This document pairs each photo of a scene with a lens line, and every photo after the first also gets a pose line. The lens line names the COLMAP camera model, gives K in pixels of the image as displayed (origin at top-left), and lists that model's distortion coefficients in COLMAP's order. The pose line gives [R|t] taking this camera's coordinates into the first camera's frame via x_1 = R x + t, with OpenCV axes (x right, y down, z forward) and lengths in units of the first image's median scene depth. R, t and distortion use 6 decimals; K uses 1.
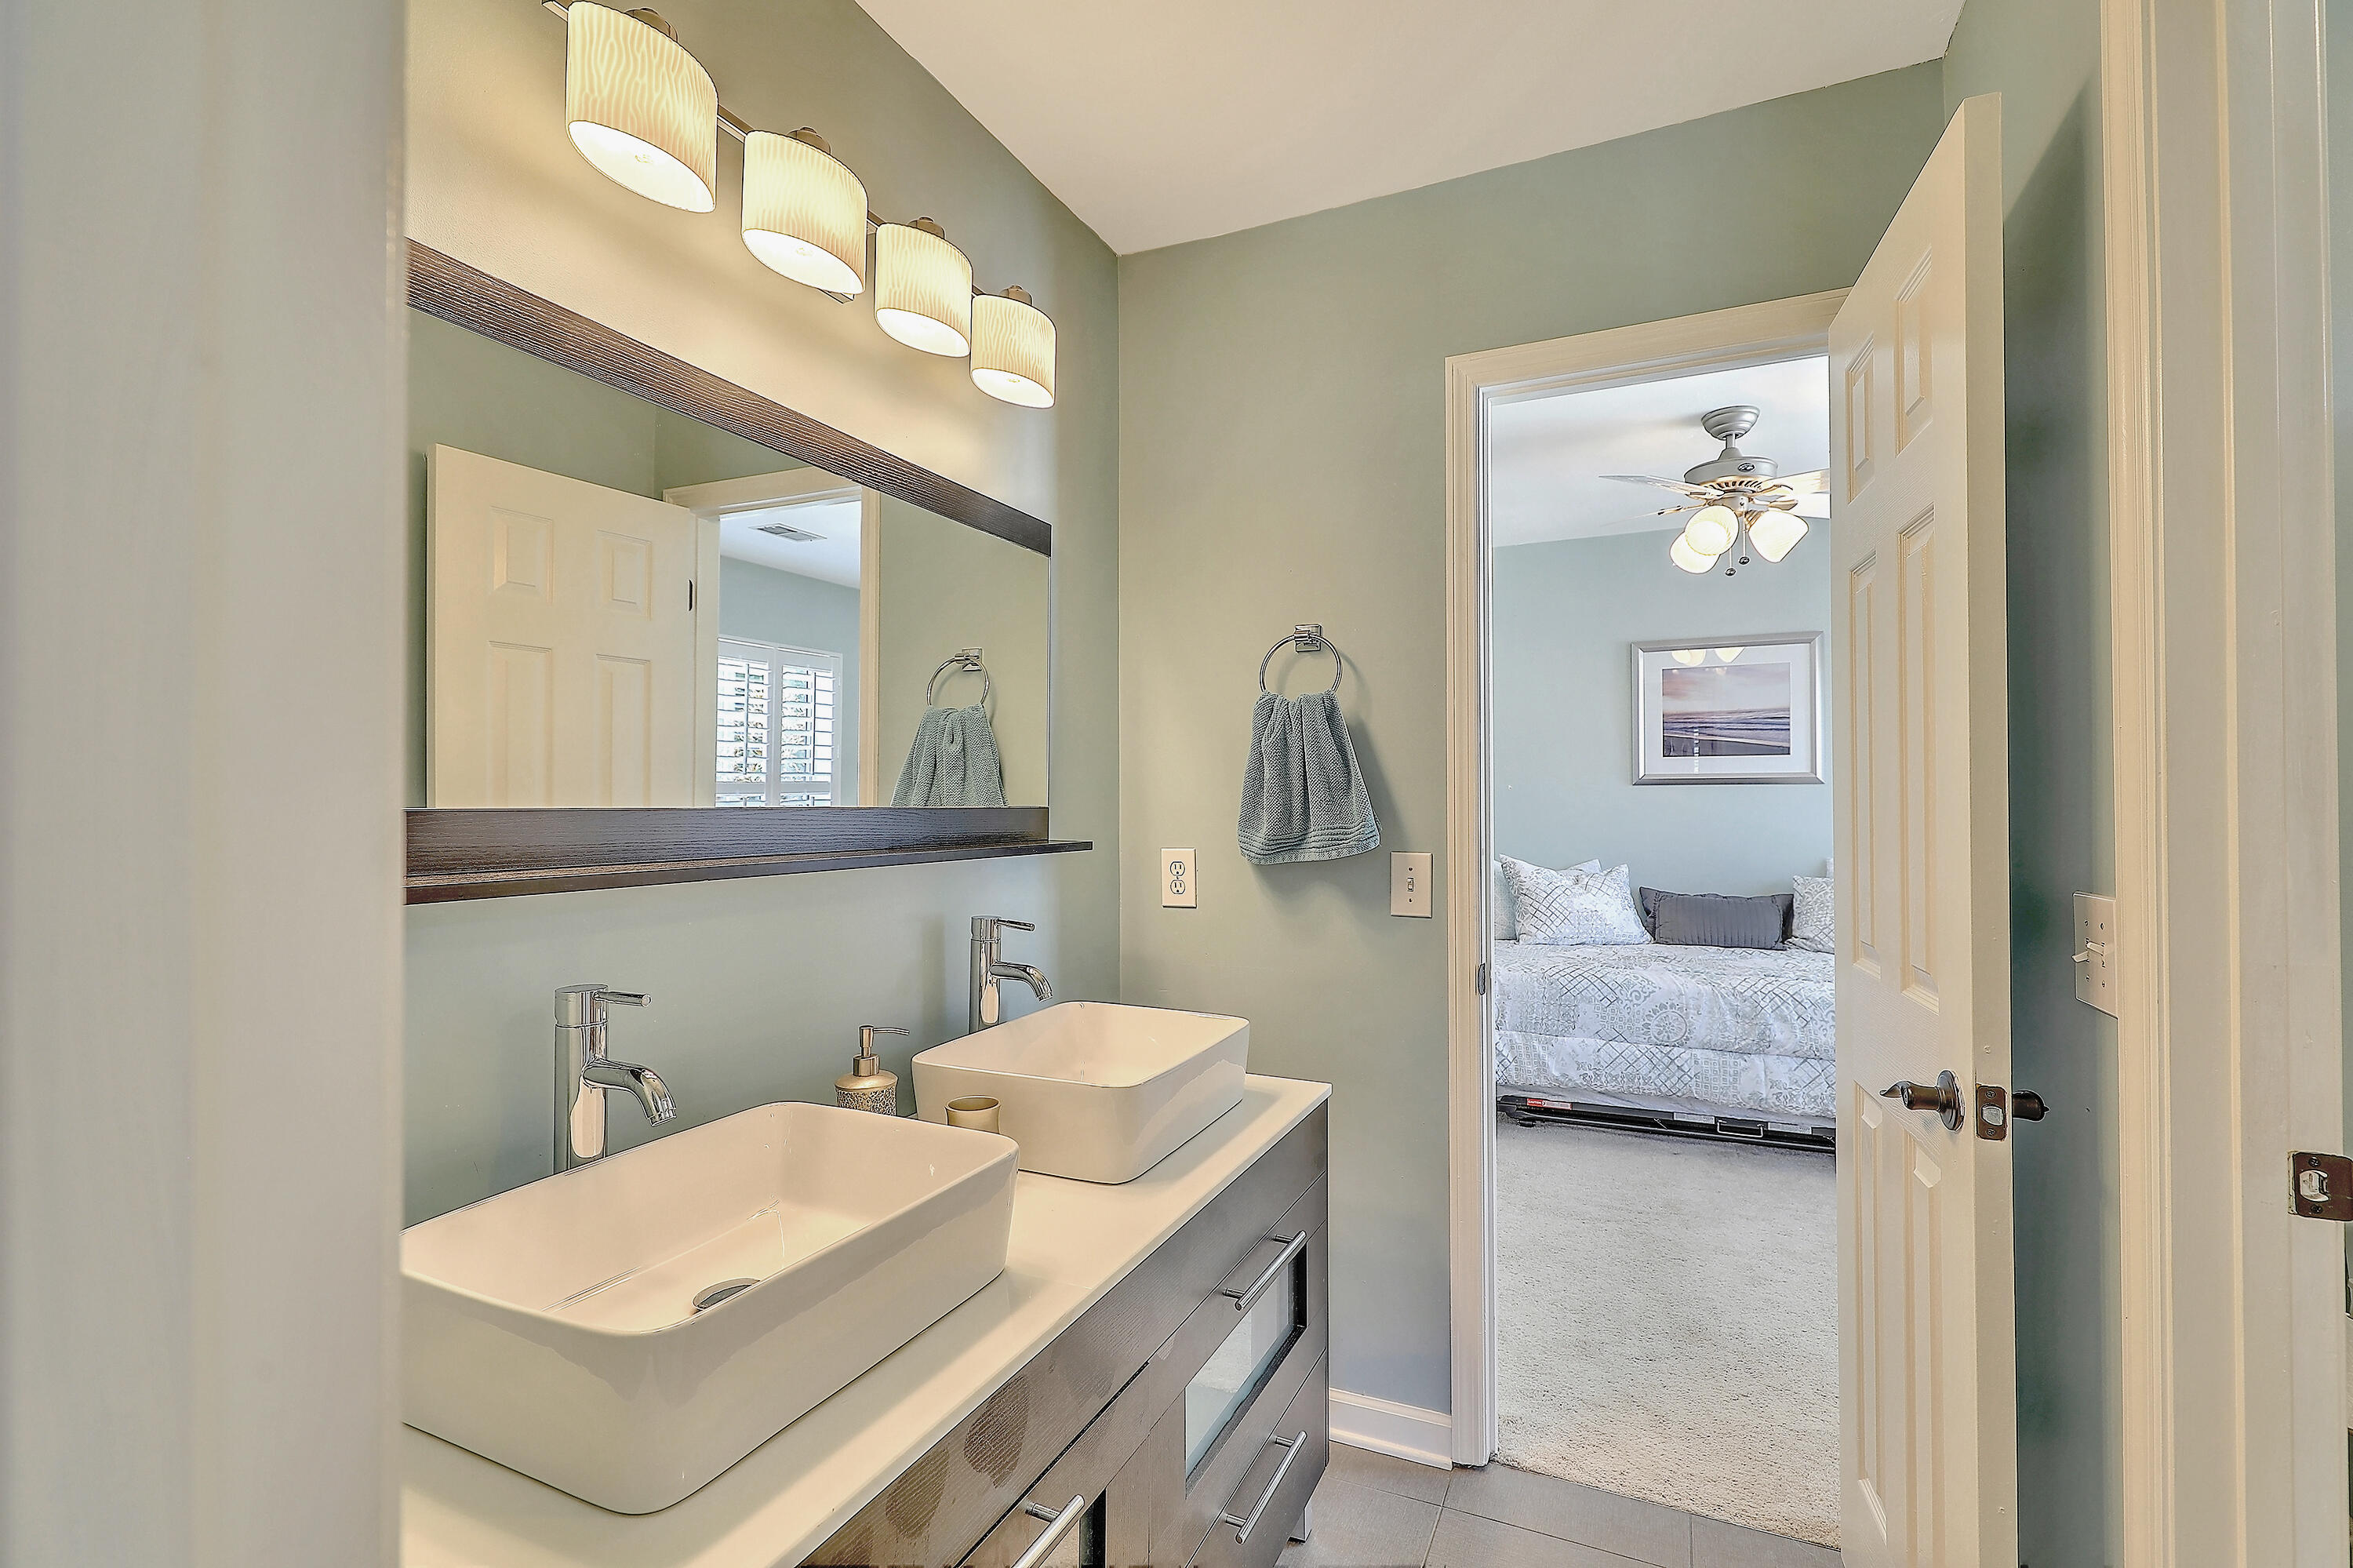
lens RADIAL K [[1059.4, 0, 1182.6], [0, 1059.4, 785.3], [0, 0, 1]] dist [0.001459, 0.000097]
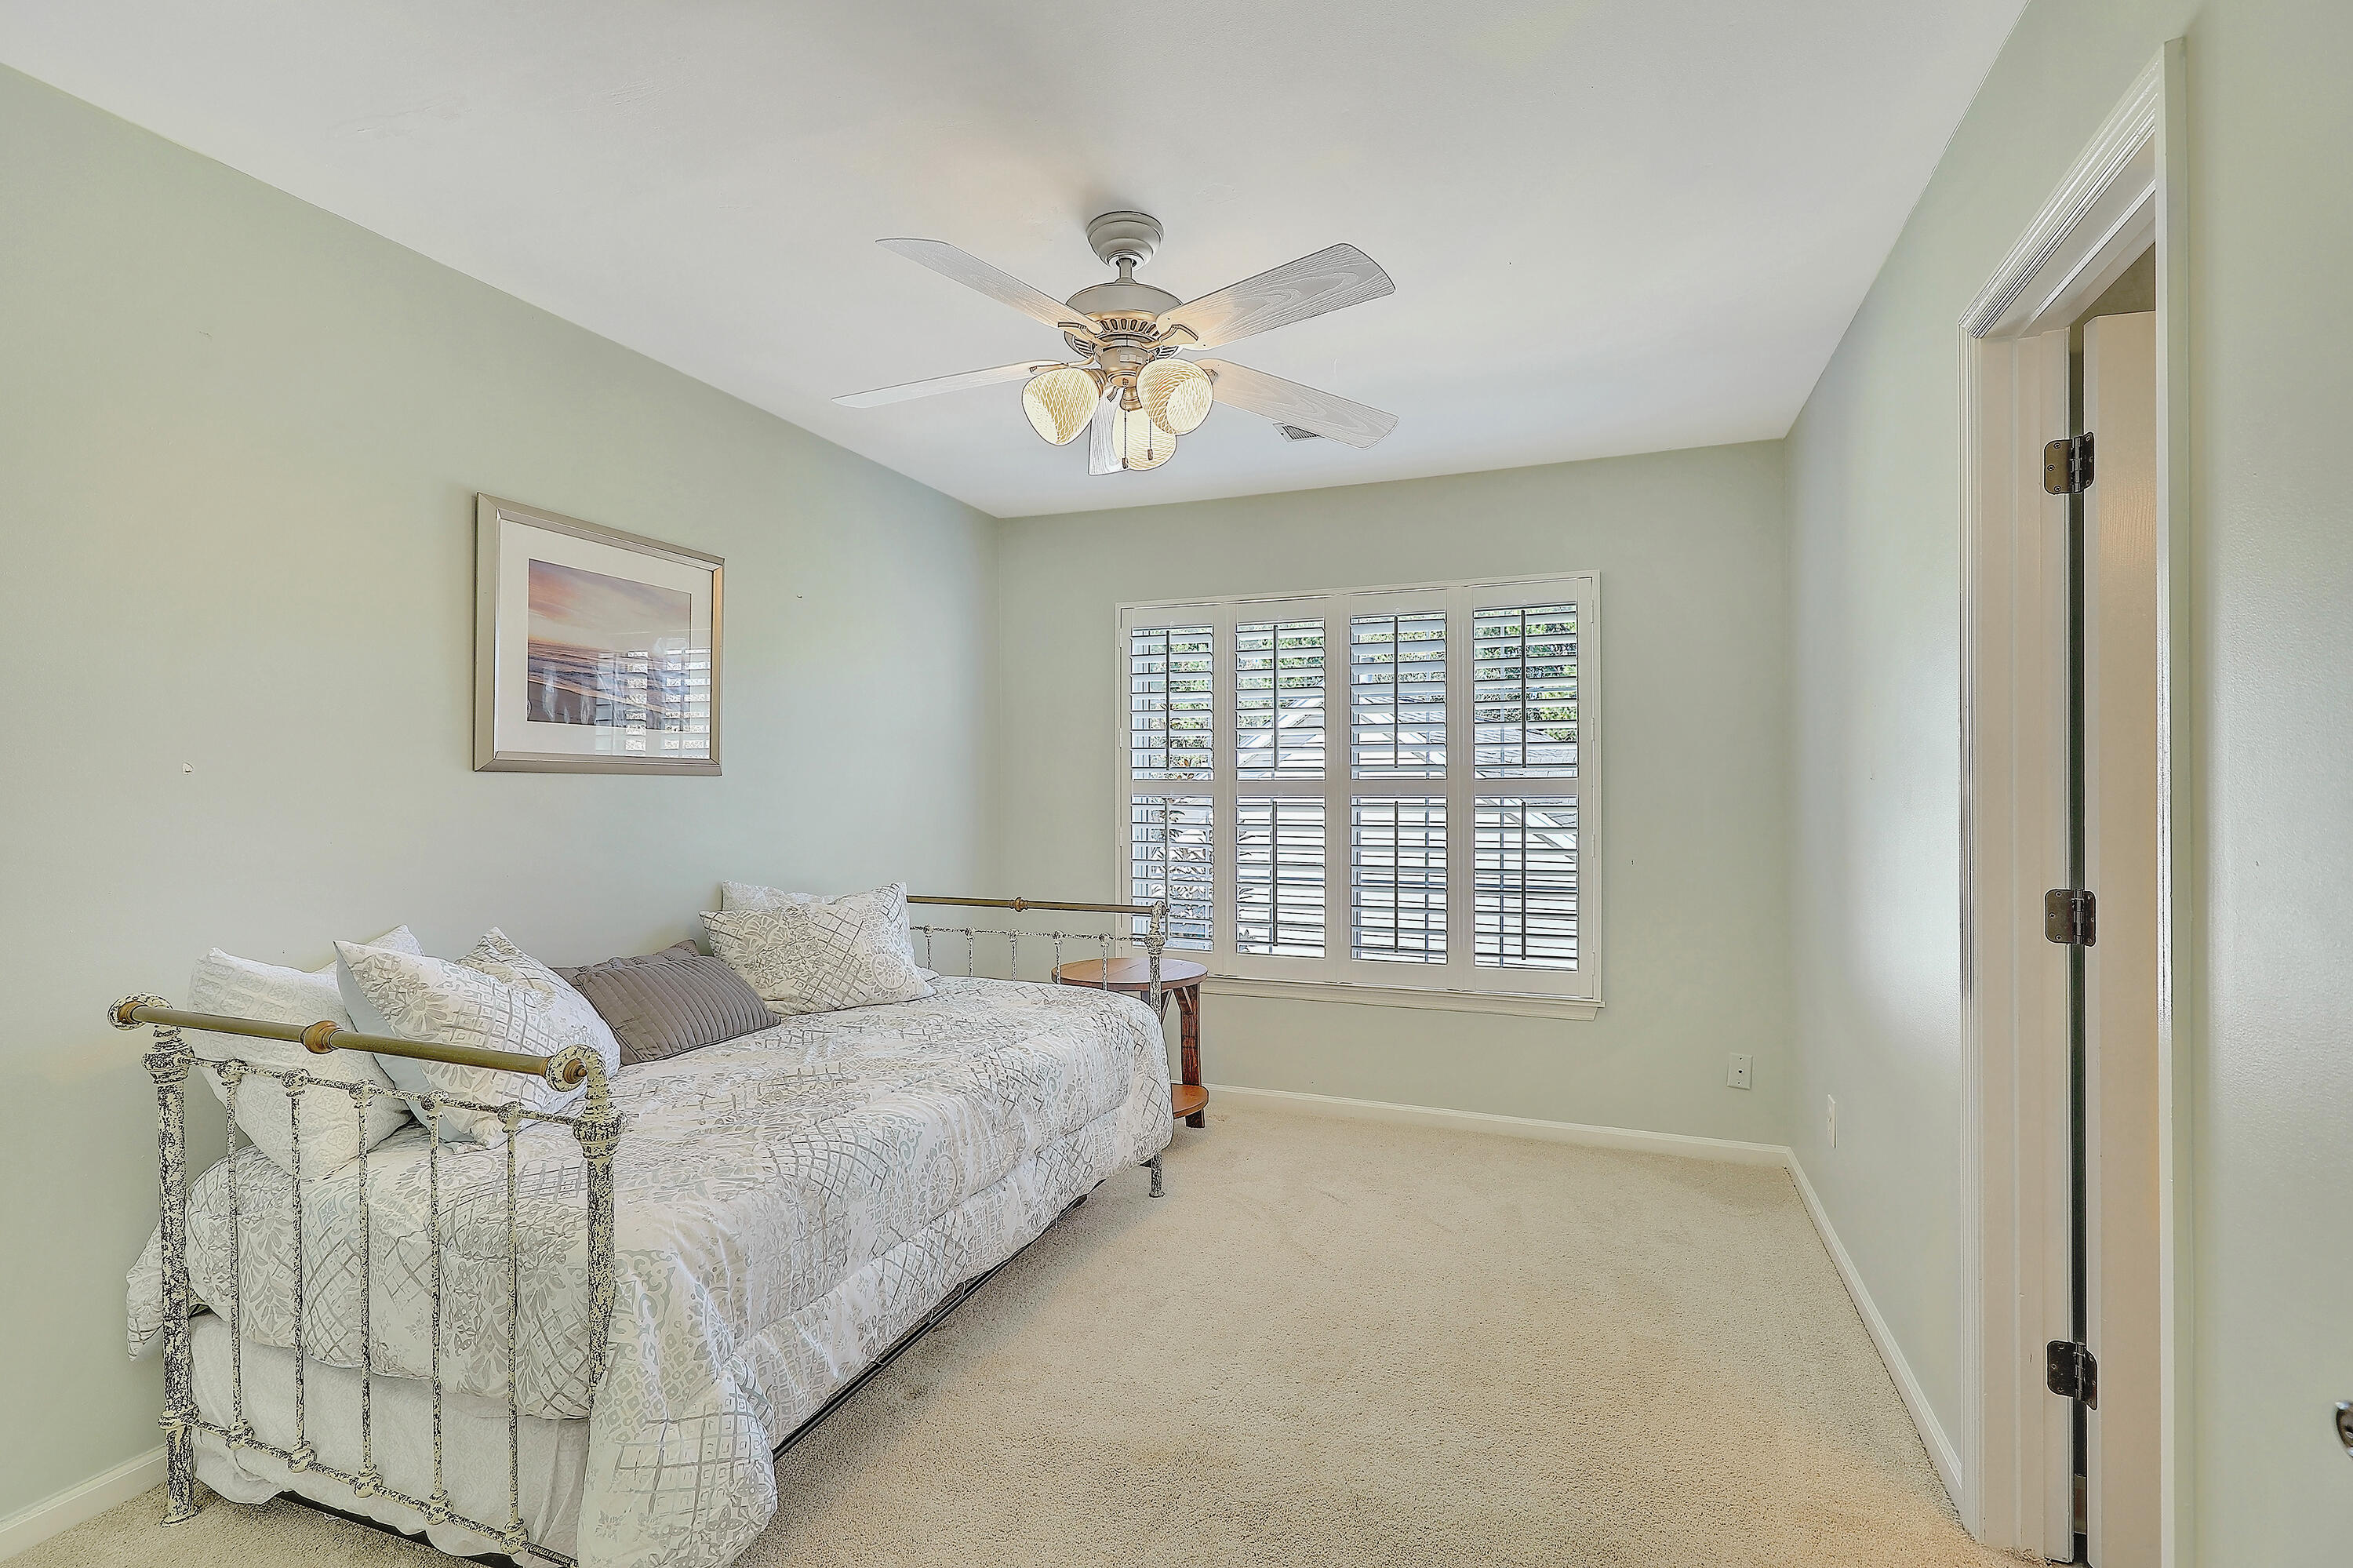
lens RADIAL K [[1059.4, 0, 1182.6], [0, 1059.4, 785.3], [0, 0, 1]] dist [0.001459, 0.000097]
pose [[-0.056002, 0.008905, 0.998391, -0.142423], [-0.016041, 0.999823, -0.009818, 0.008250], [-0.998302, -0.016565, -0.055849, 0.895393]]
